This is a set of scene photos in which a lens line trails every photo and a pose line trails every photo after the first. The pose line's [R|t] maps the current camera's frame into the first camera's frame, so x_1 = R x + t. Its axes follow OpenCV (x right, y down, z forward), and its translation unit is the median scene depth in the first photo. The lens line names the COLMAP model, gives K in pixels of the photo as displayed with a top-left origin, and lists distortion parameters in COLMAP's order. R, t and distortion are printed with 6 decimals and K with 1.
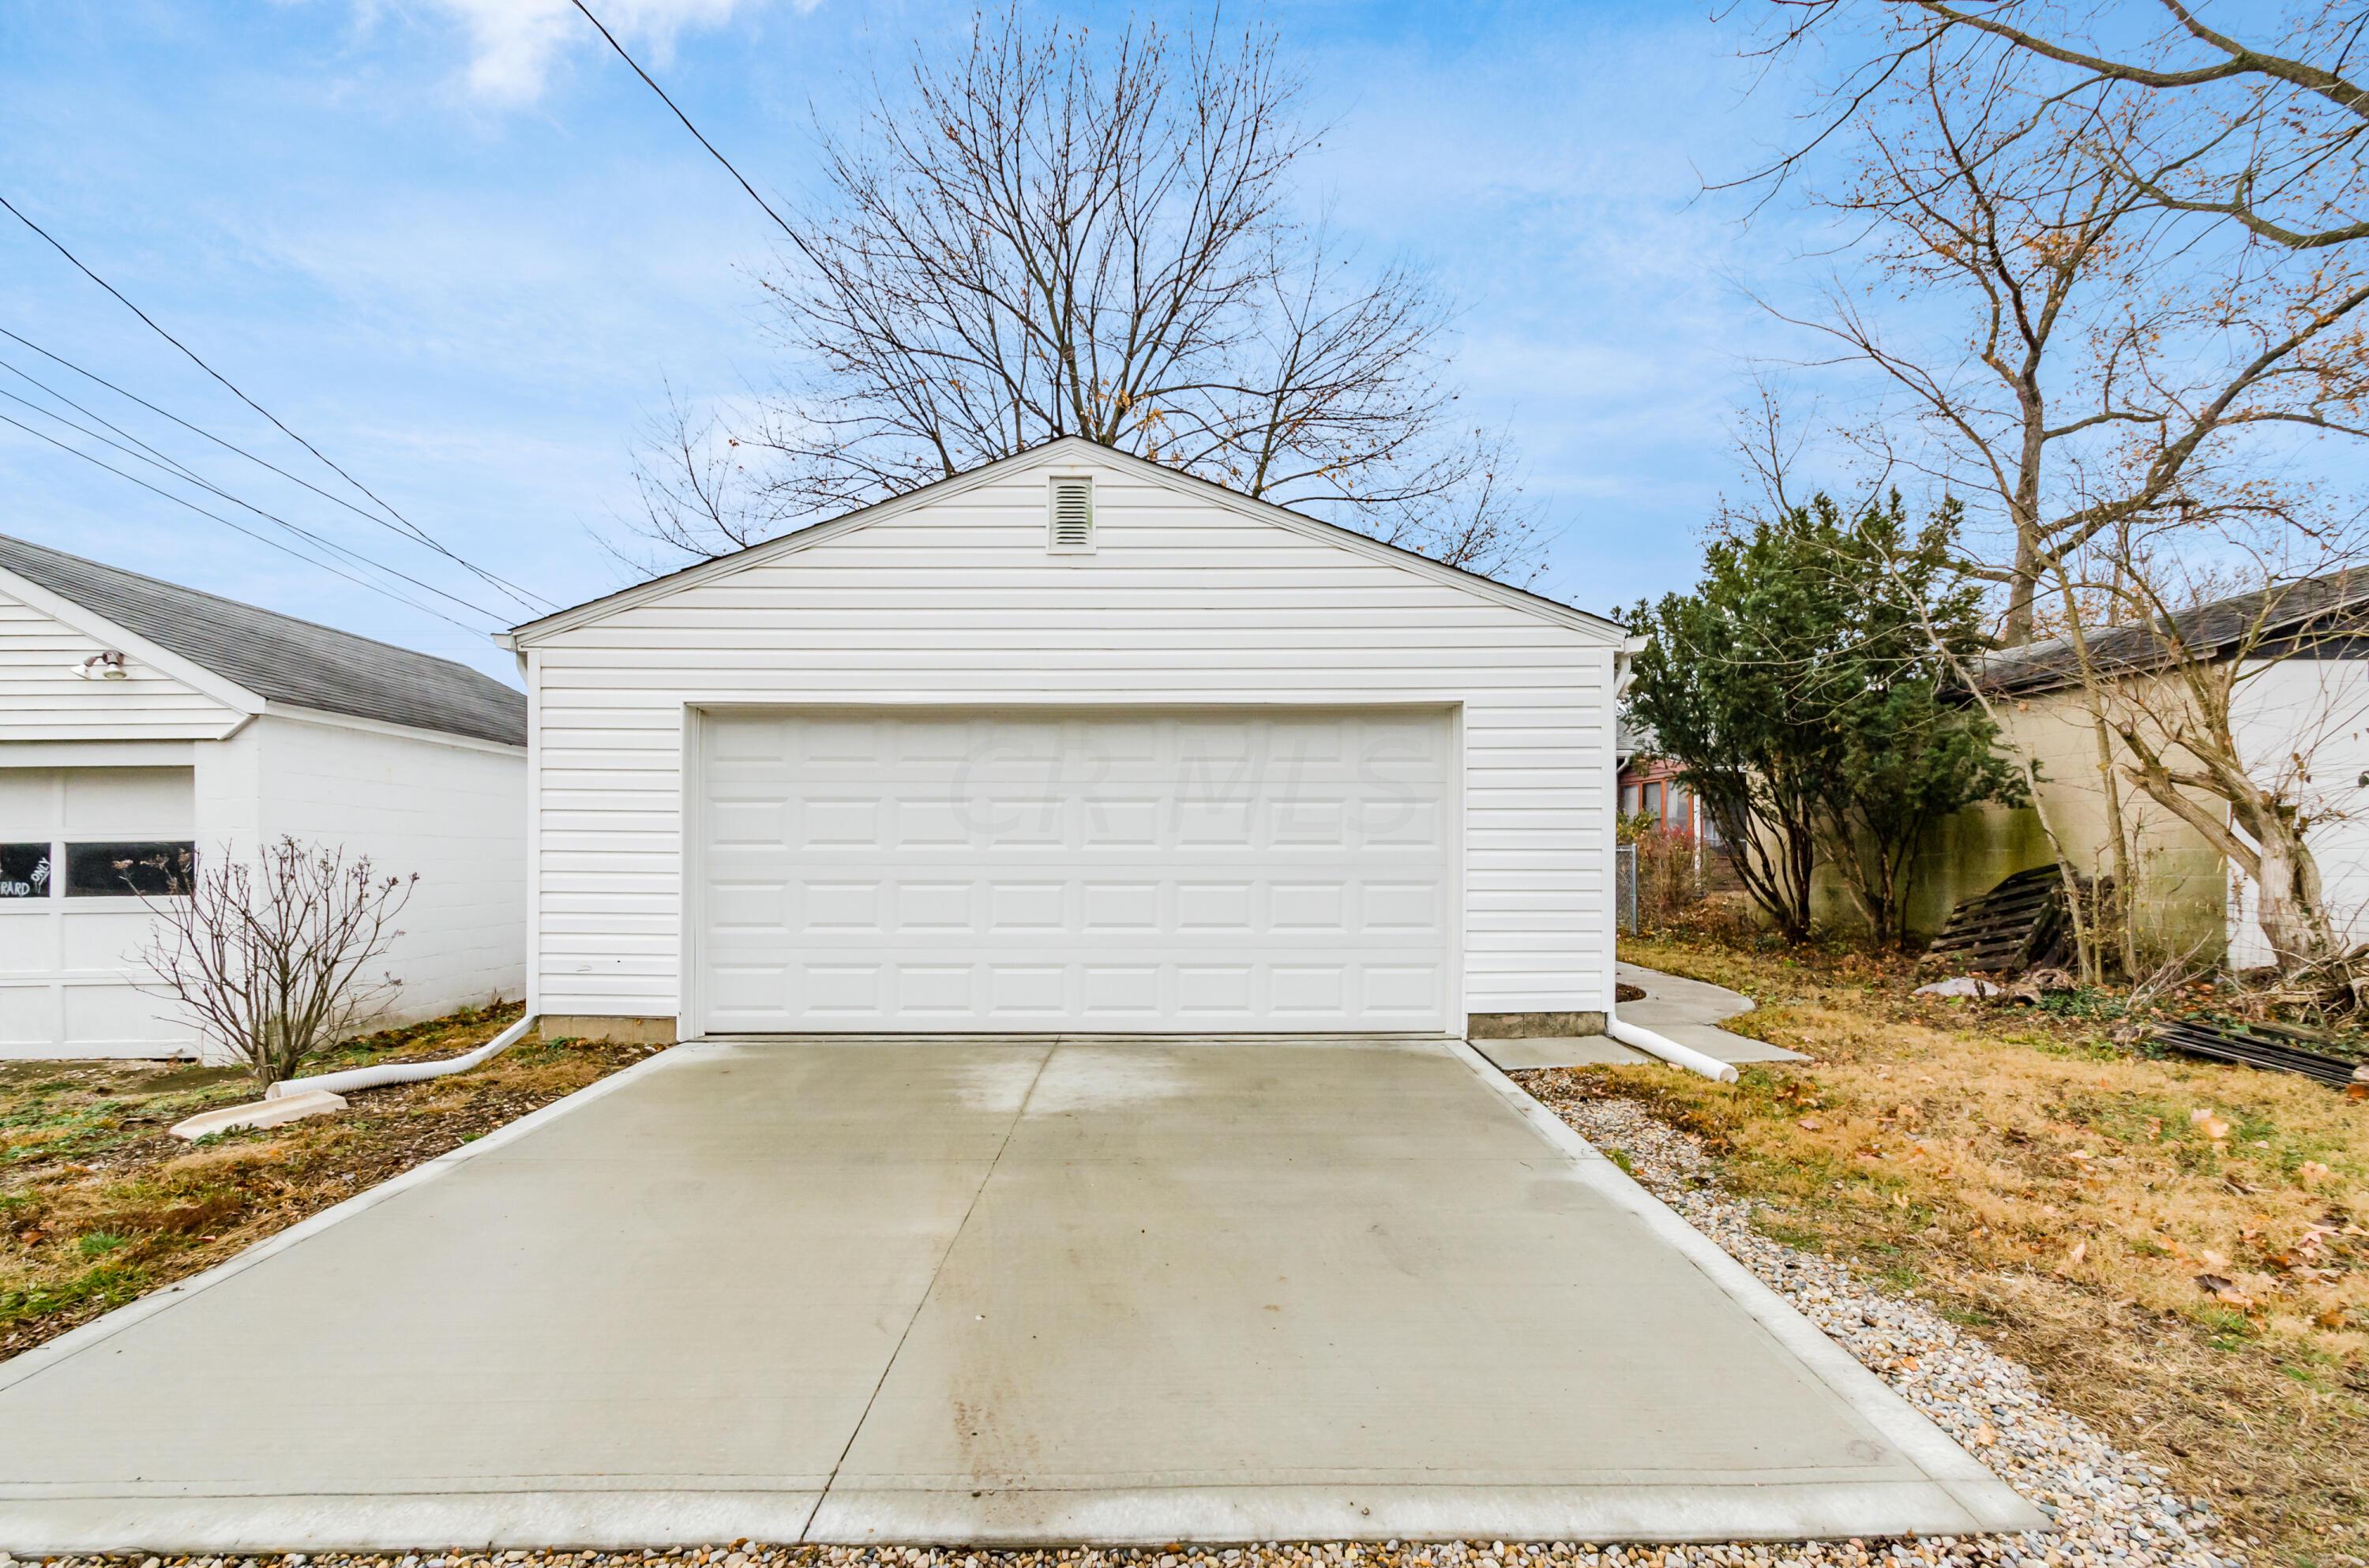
lens RADIAL K [[1048.5, 0, 1131.2], [0, 1048.5, 850.6], [0, 0, 1]] dist [-0.008967, 0.000663]
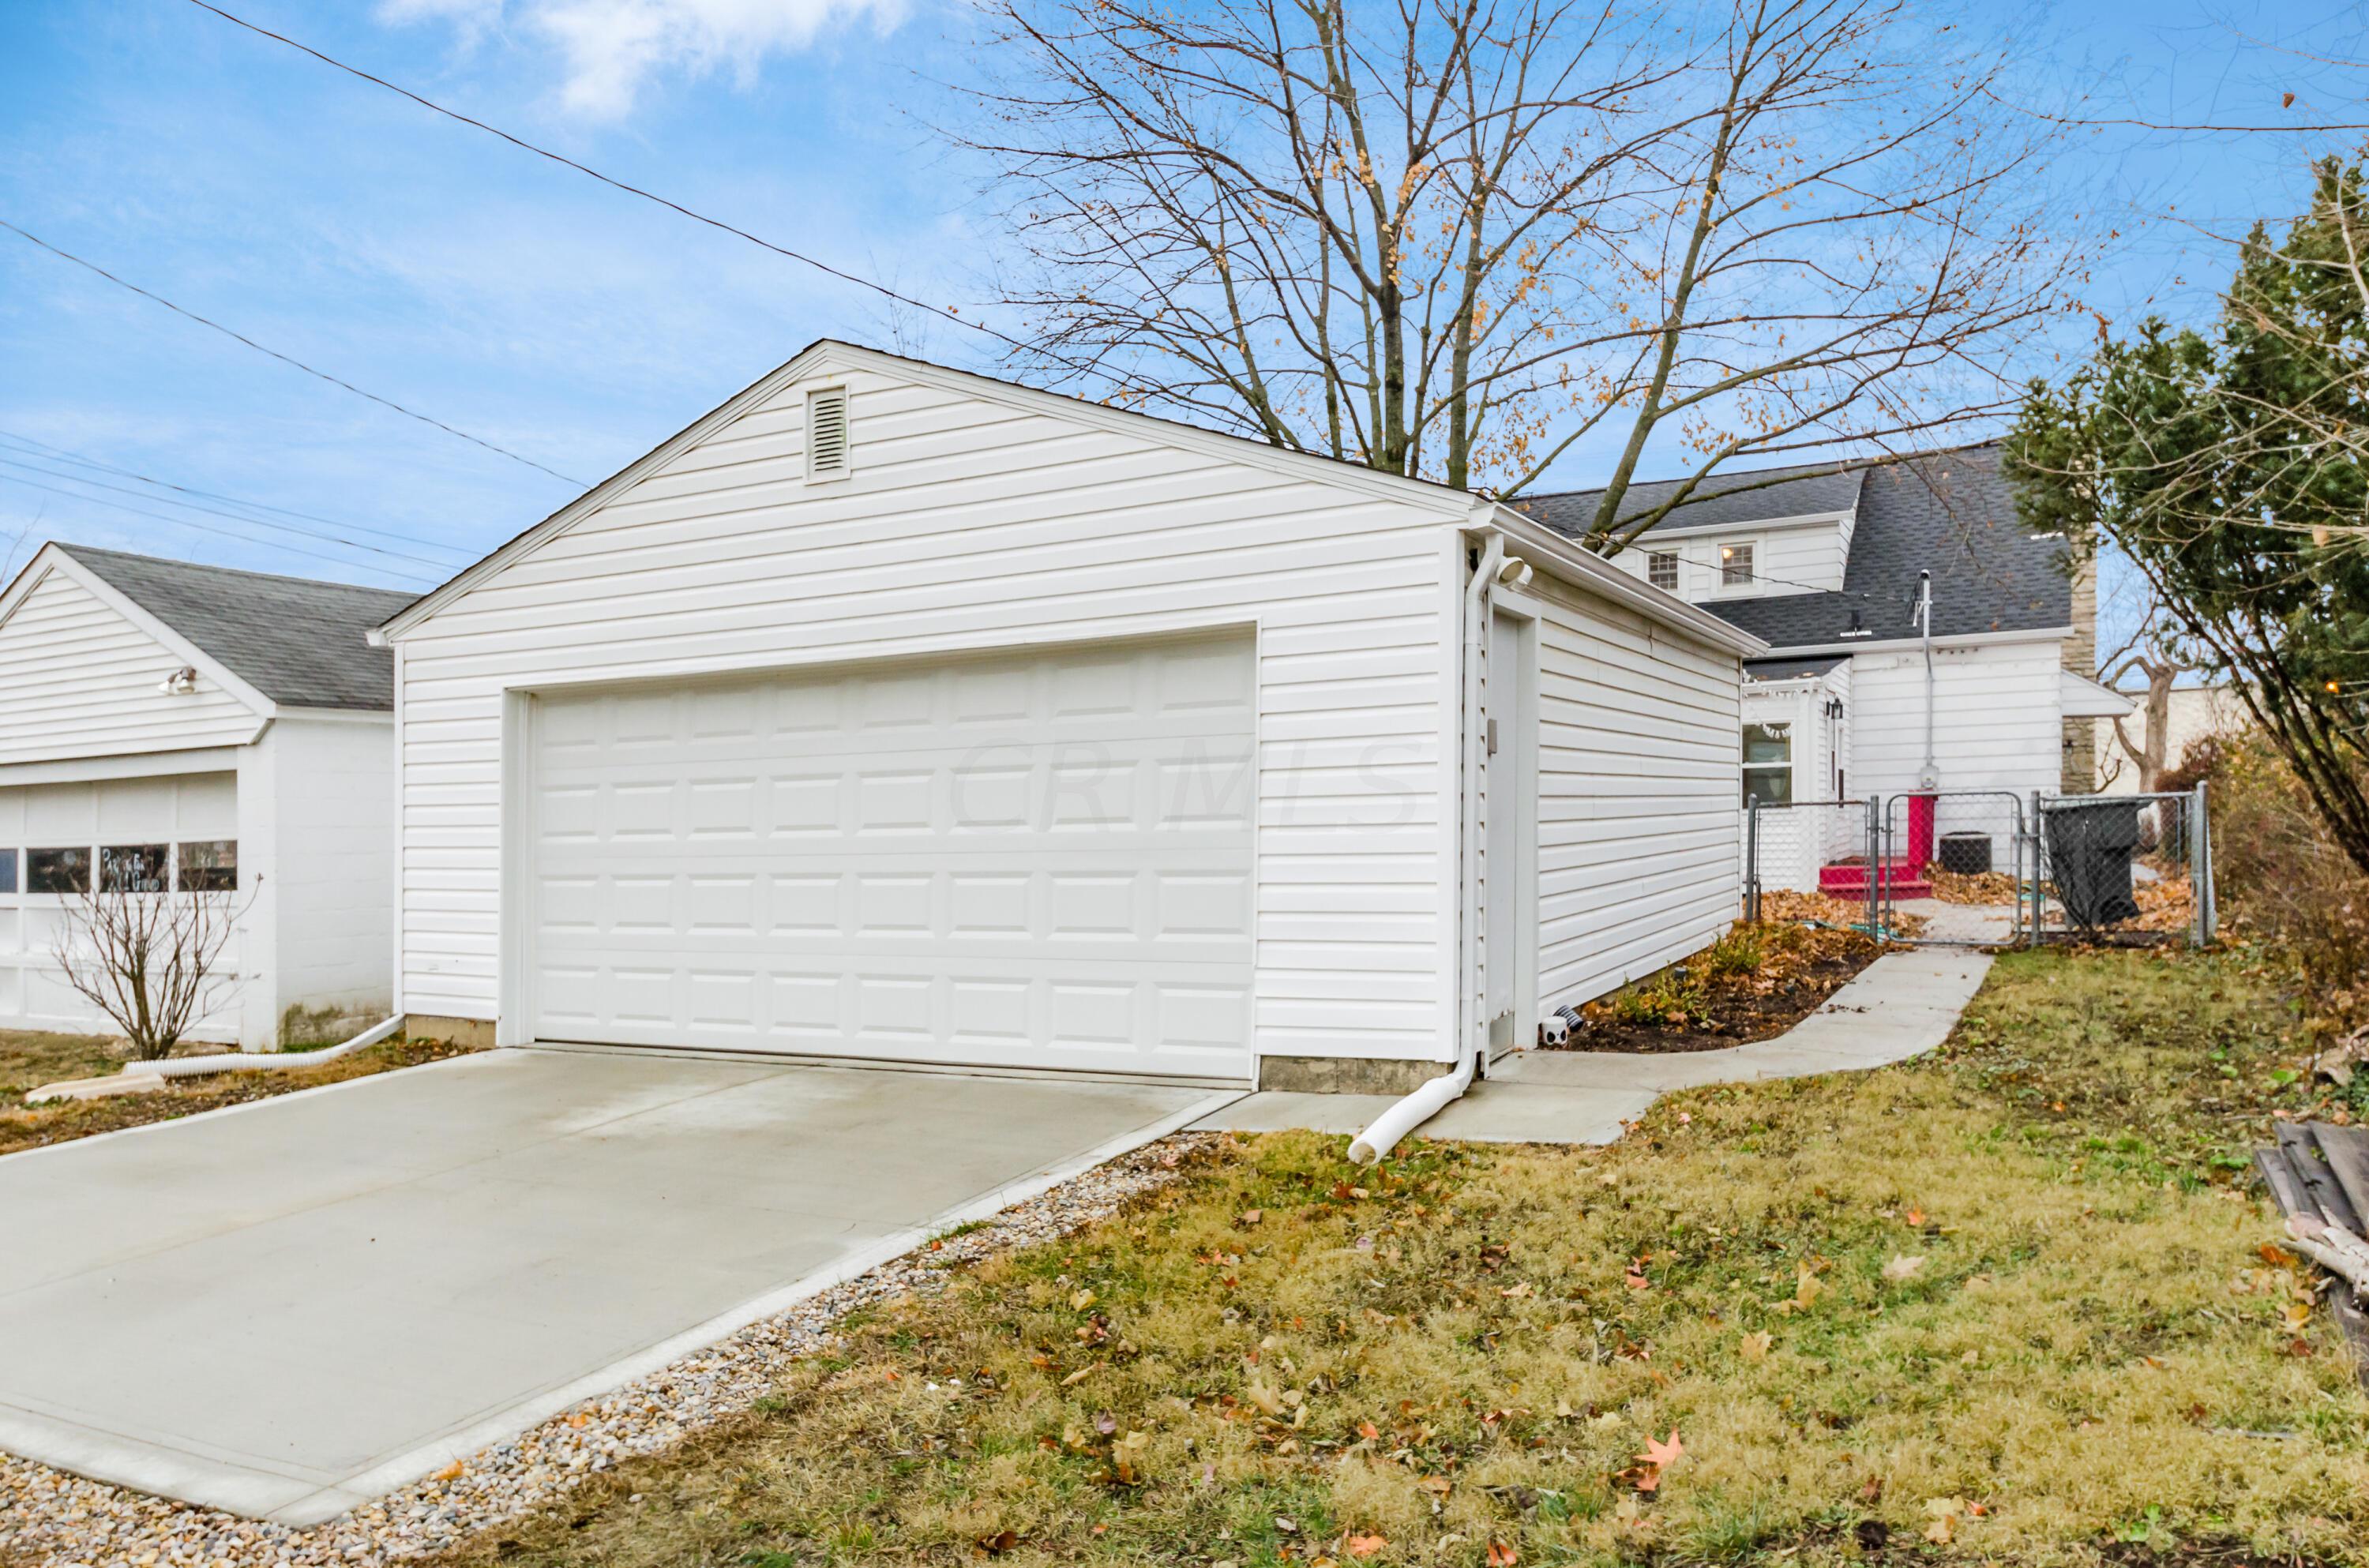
lens RADIAL K [[1581.1, 0, 1193.2], [0, 1581.1, 799.9], [0, 0, 1]] dist [-0.008025, -0.006304]
pose [[0.891849, -0.028045, -0.451463, 0.765184], [0.022403, 0.999590, -0.017839, -0.001046], [0.451778, 0.005795, 0.892112, 0.011506]]
